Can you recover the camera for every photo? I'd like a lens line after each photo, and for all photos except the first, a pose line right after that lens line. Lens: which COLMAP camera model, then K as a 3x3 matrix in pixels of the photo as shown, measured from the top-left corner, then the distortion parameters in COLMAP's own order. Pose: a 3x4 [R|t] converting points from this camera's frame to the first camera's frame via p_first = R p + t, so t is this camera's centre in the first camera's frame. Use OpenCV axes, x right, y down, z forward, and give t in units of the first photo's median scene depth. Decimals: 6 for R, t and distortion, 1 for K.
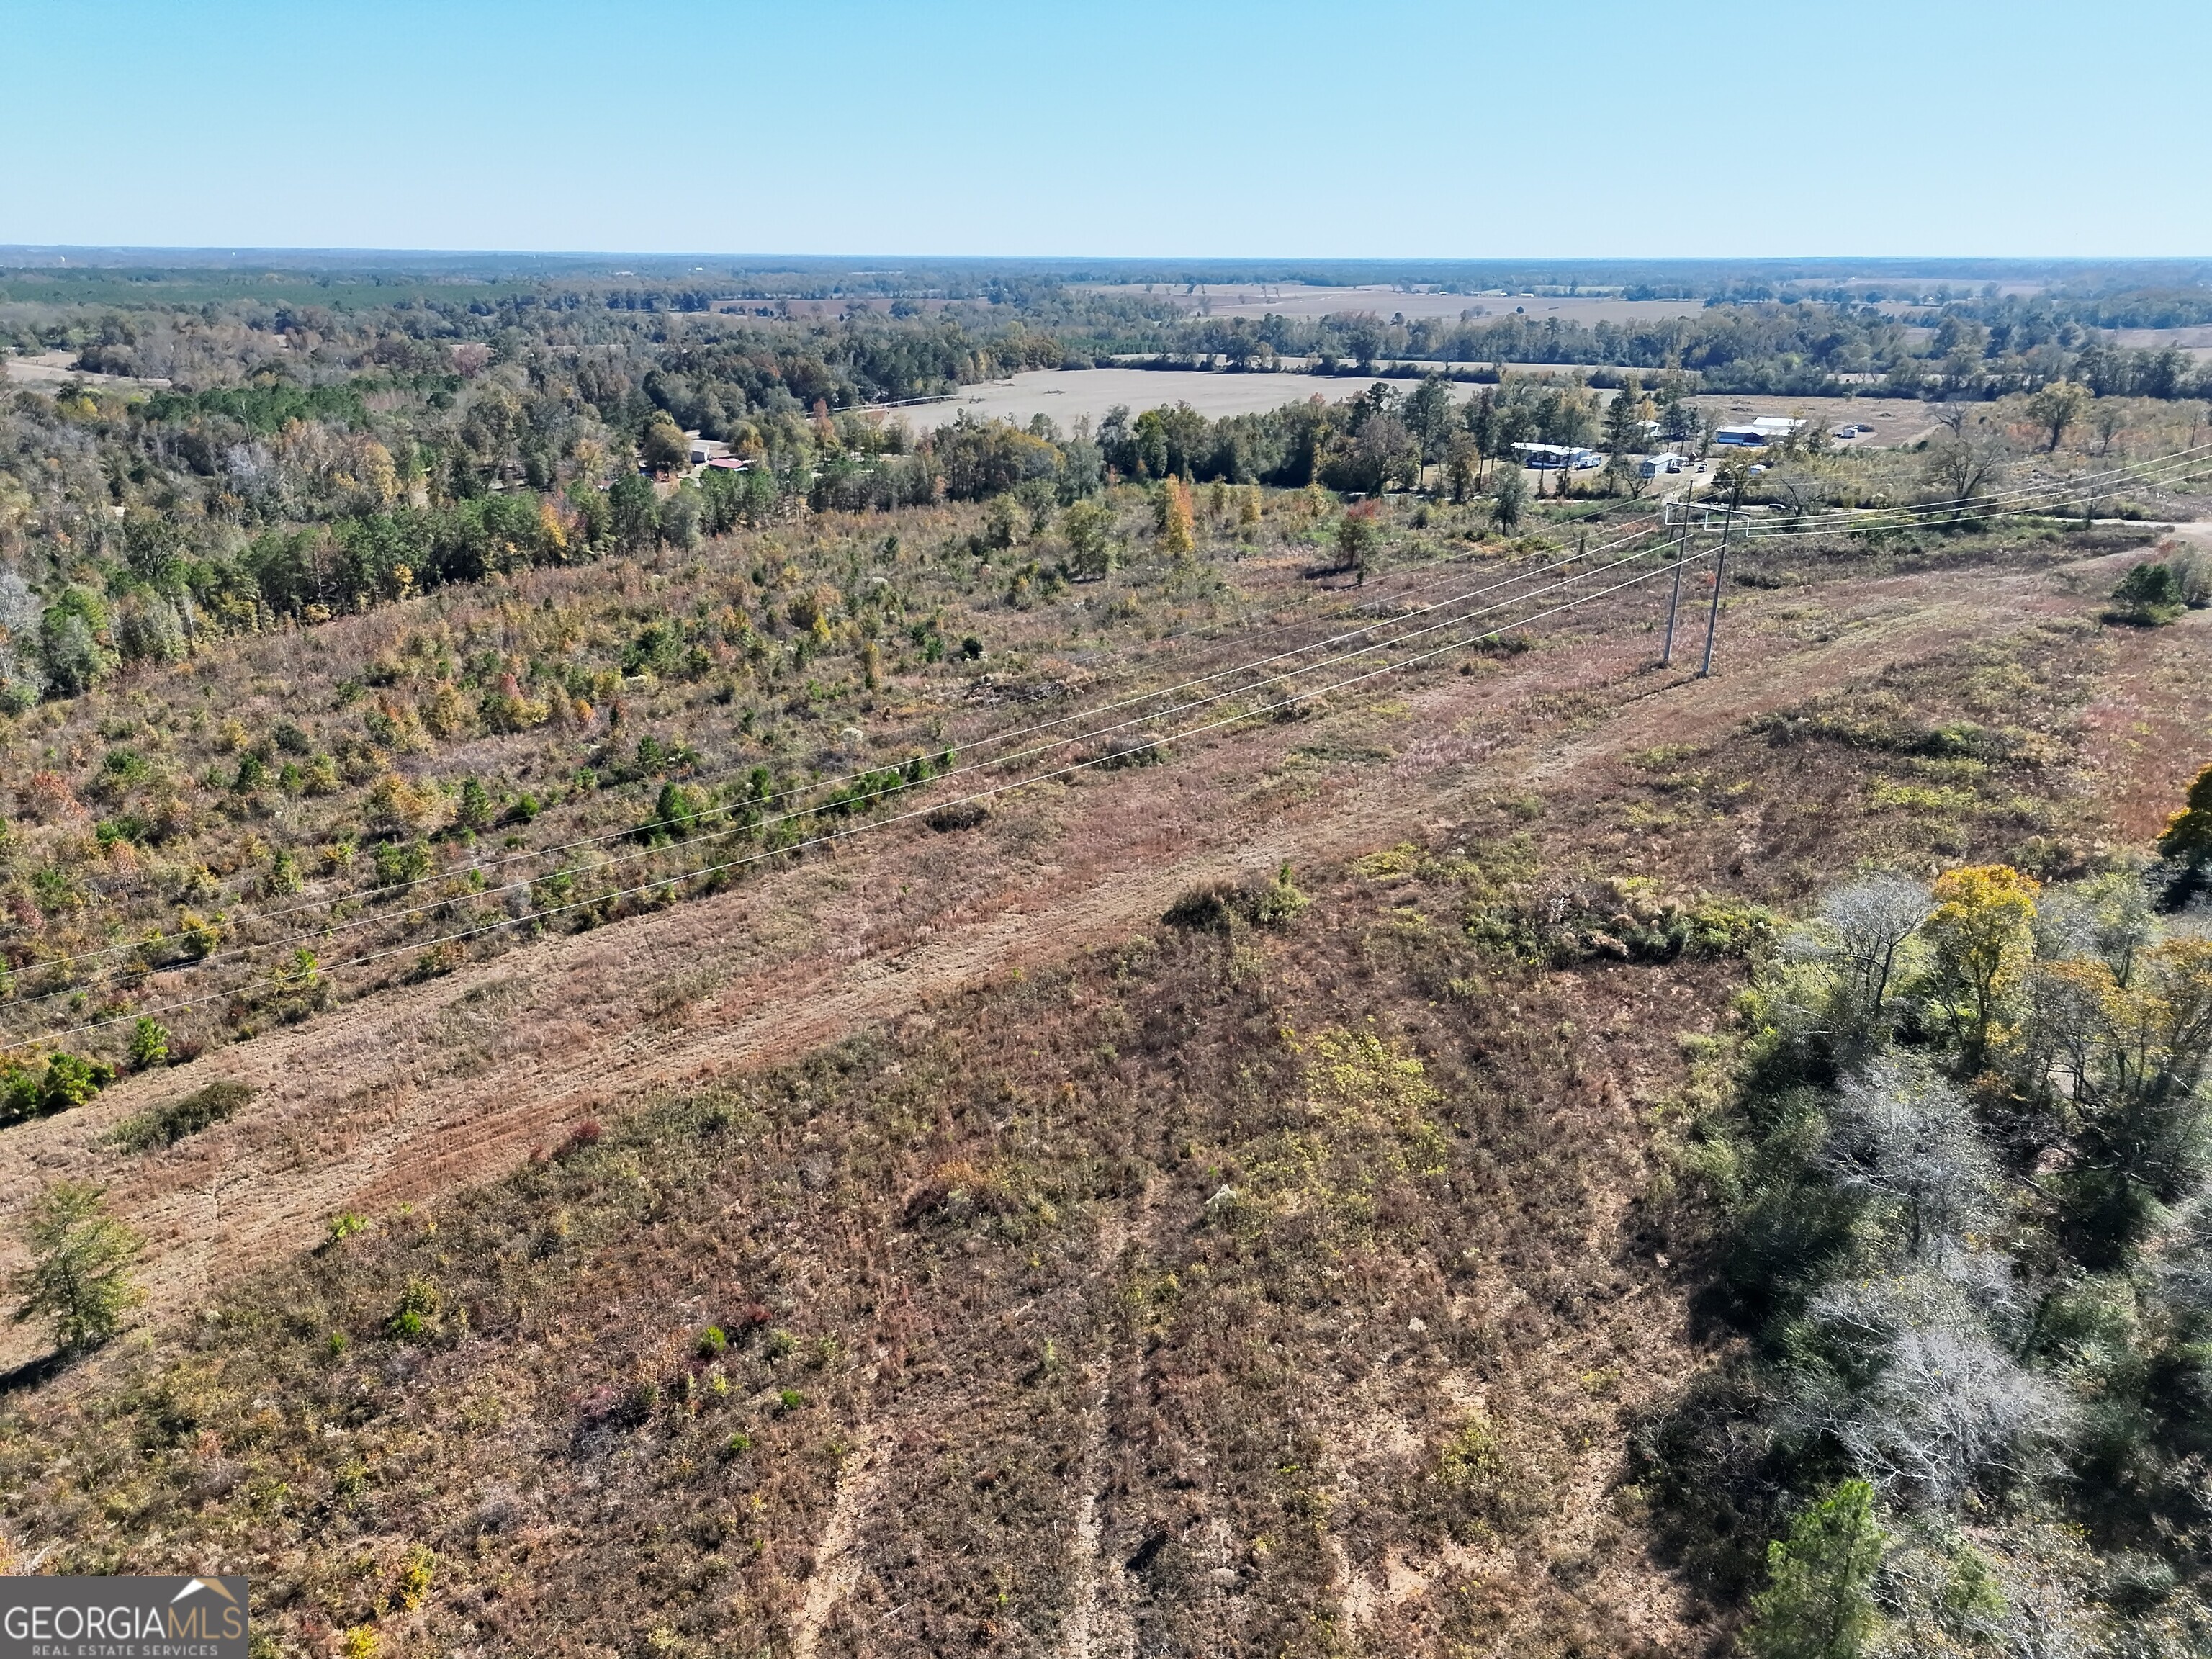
lens RADIAL K [[1556.8, 0, 1111.5], [0, 1556.8, 824.7], [0, 0, 1]] dist [0.062192, -0.048829]
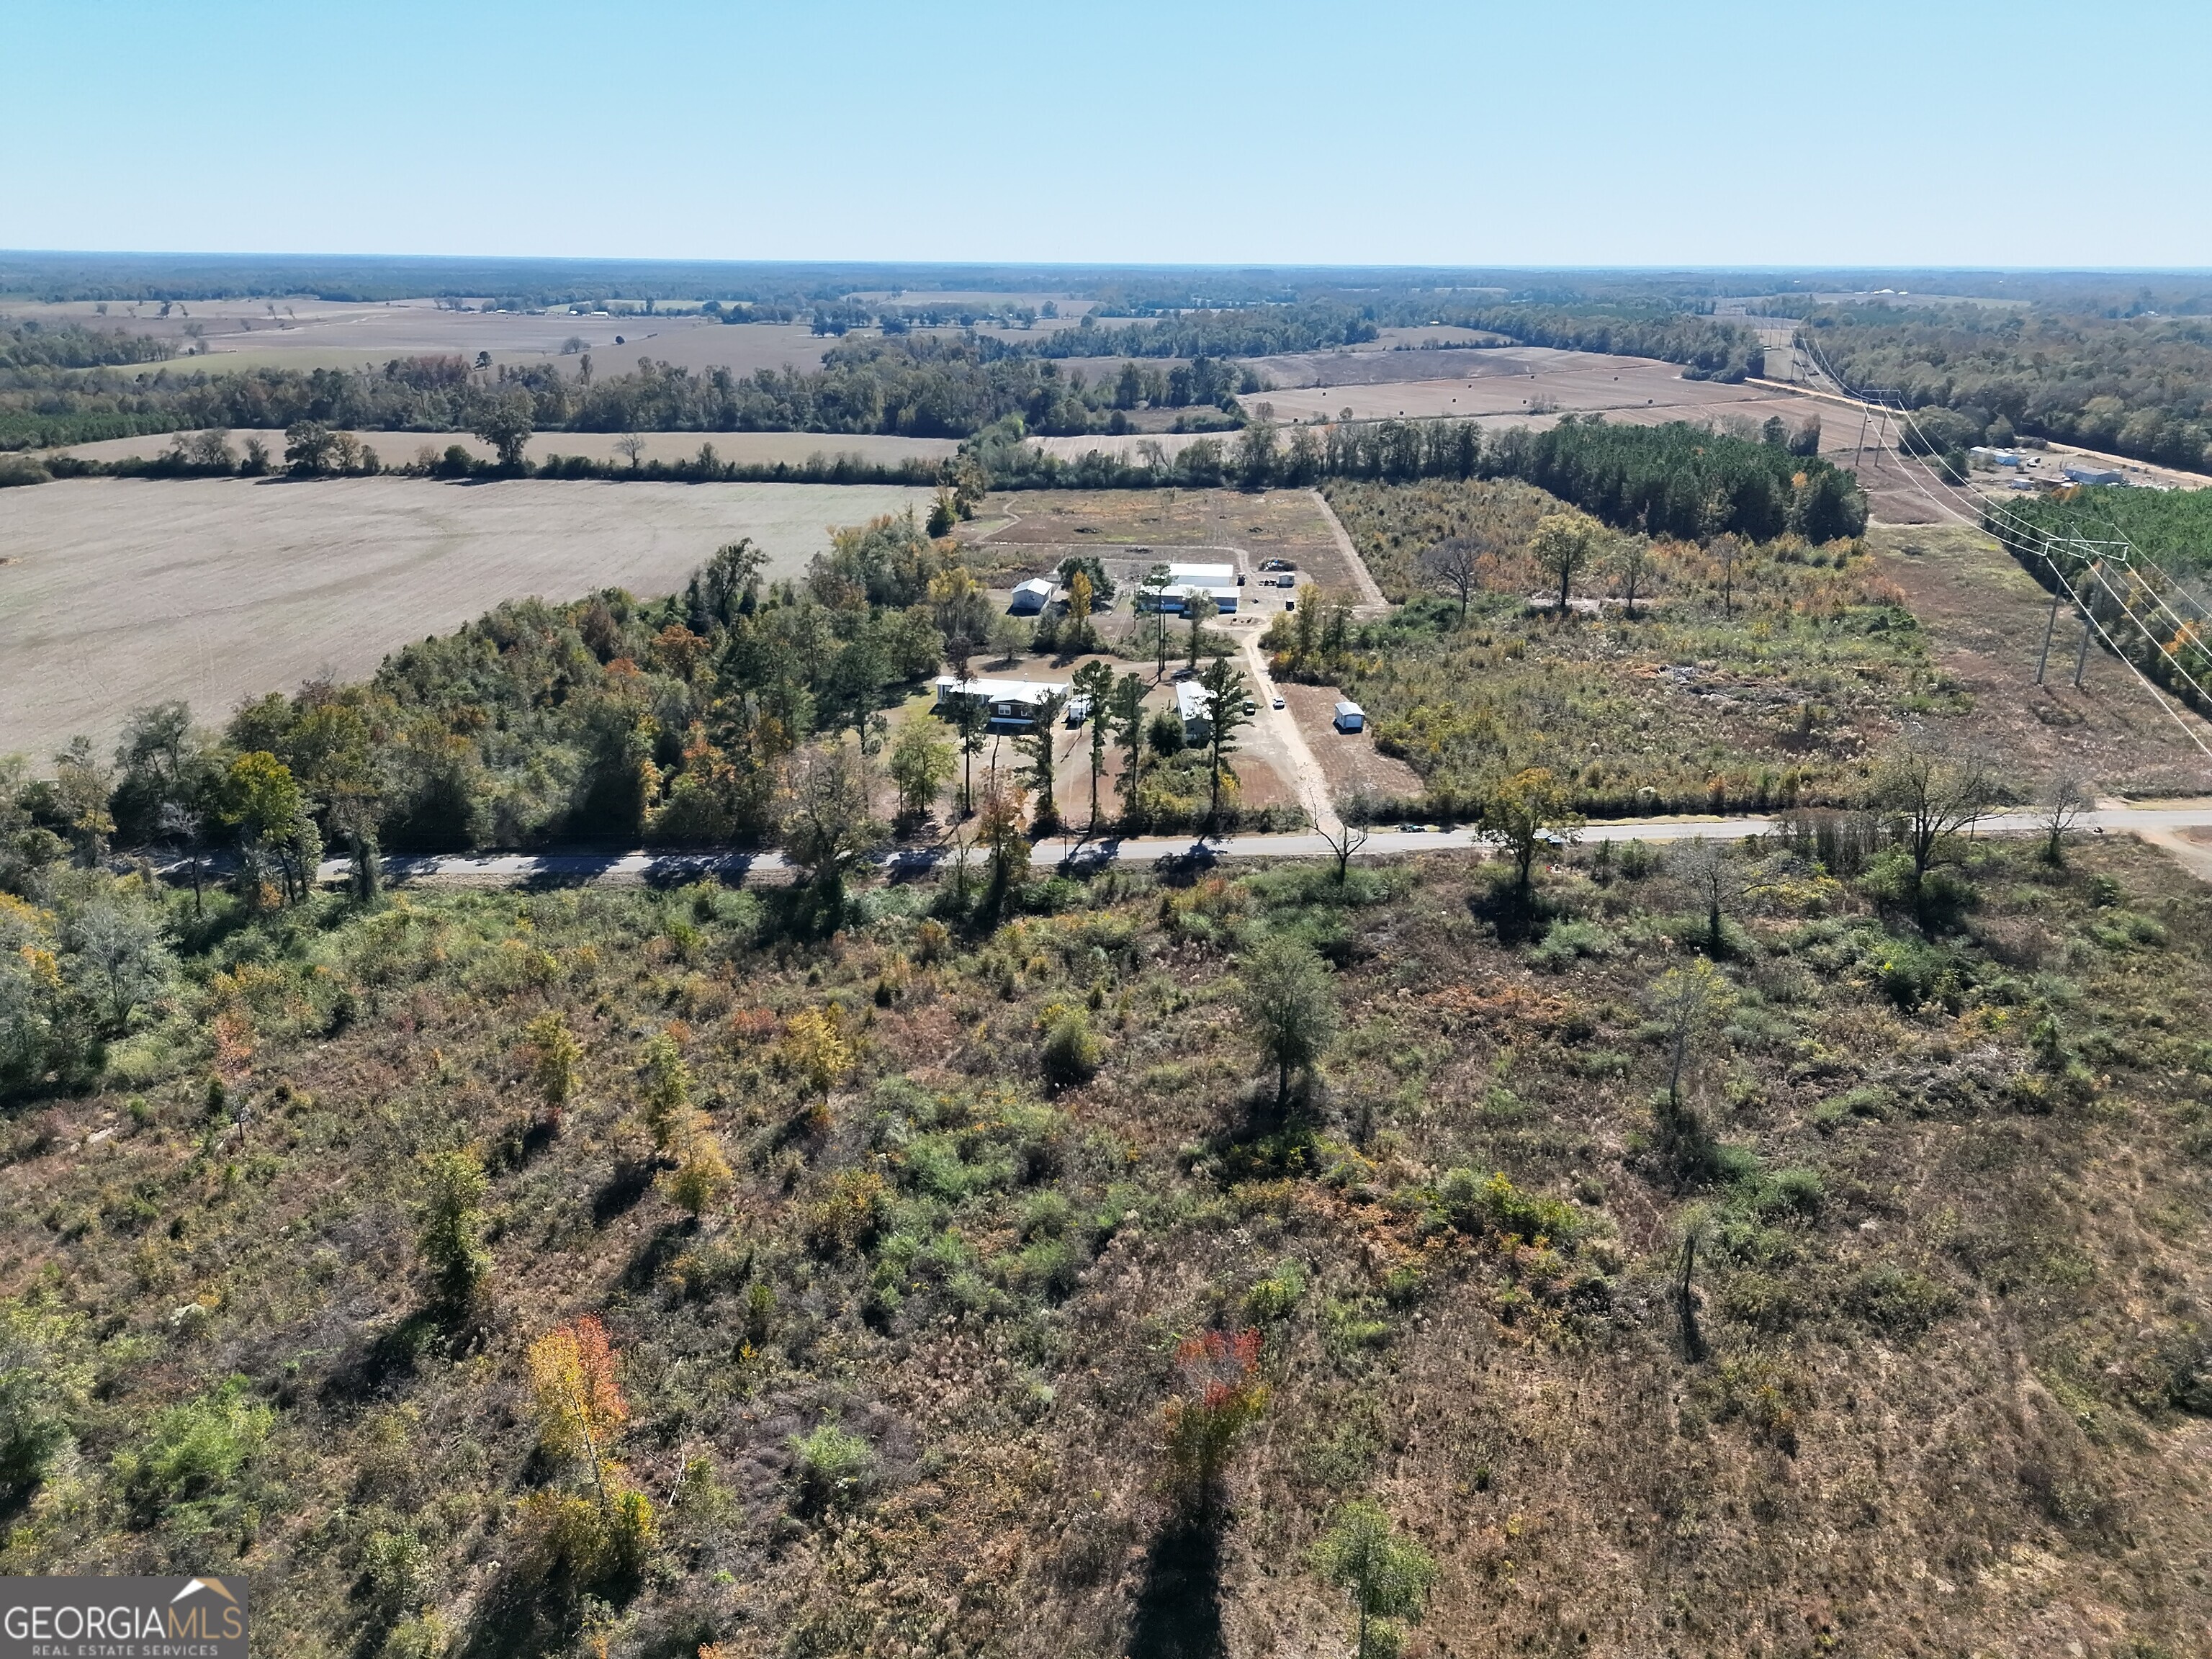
lens RADIAL K [[1556.8, 0, 1102.4], [0, 1556.8, 836.2], [0, 0, 1]] dist [0.062192, -0.048829]
pose [[0.844258, -0.185876, 0.502671, -0.005202], [0.182254, 0.981605, 0.056872, -0.417393], [-0.503996, 0.043599, 0.862605, 0.916997]]
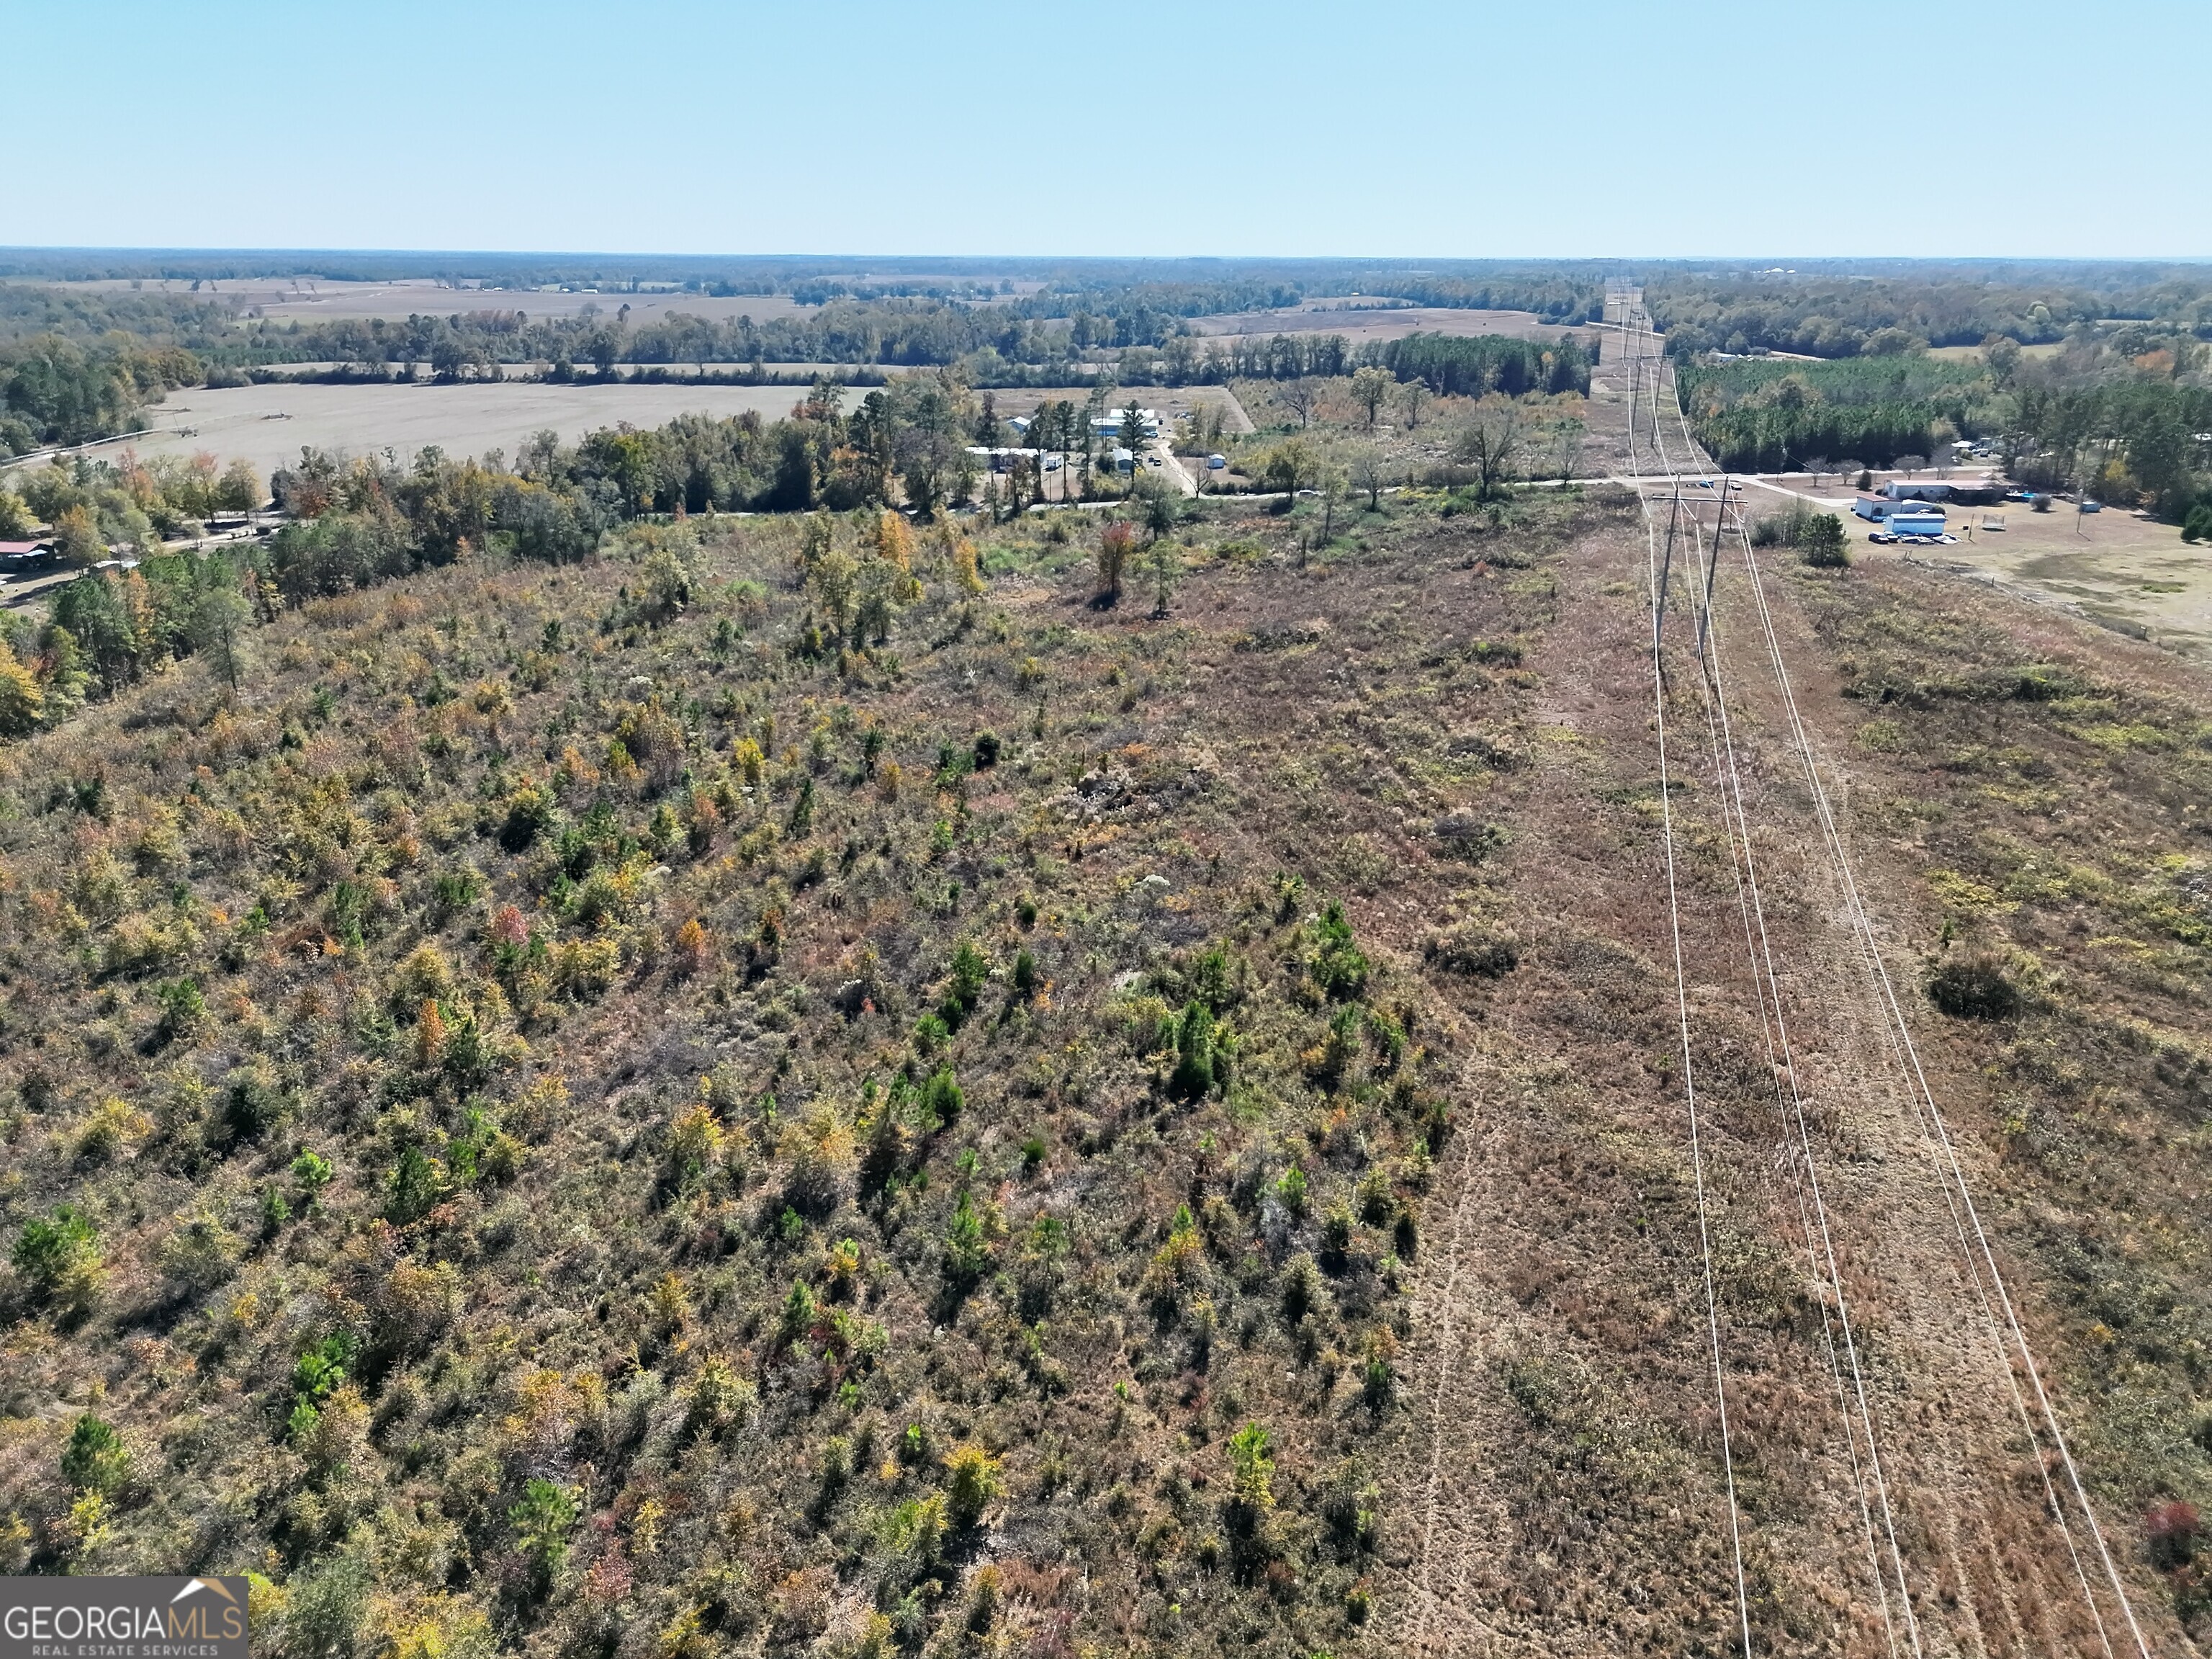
lens RADIAL K [[1556.8, 0, 1099.7], [0, 1556.8, 828.8], [0, 0, 1]] dist [0.062192, -0.048829]
pose [[0.828881, -0.195720, 0.524071, -0.469275], [0.192805, 0.979351, 0.060804, -0.108717], [-0.525150, 0.050644, 0.849501, 0.281498]]
